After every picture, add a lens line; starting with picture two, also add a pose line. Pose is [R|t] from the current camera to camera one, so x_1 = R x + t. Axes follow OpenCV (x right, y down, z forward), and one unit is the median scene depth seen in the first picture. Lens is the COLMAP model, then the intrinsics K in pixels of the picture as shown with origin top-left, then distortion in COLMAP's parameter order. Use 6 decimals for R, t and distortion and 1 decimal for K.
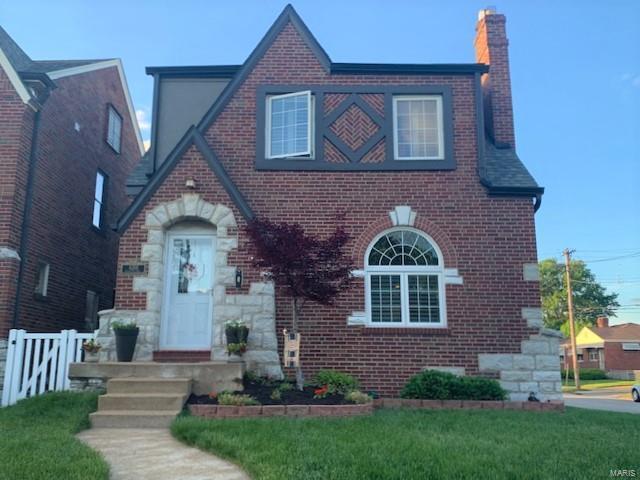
lens RADIAL K [[518.2, 0, 320.0], [0, 518.2, 240.0], [0, 0, 1]] dist [0.046325, -0.118080]
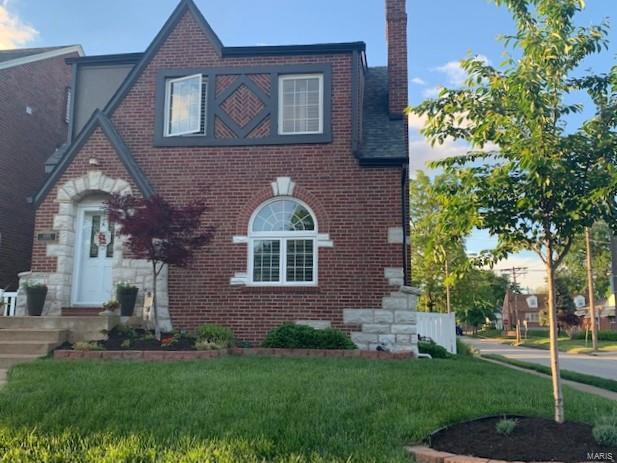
lens RADIAL K [[499.6, 0, 308.5], [0, 499.6, 231.5], [0, 0, 1]] dist [0.046325, -0.118080]
pose [[0.996996, -0.012691, -0.076411, 0.300350], [0.016940, 0.998331, 0.055216, -0.008279], [0.075582, -0.056345, 0.995546, -0.064653]]
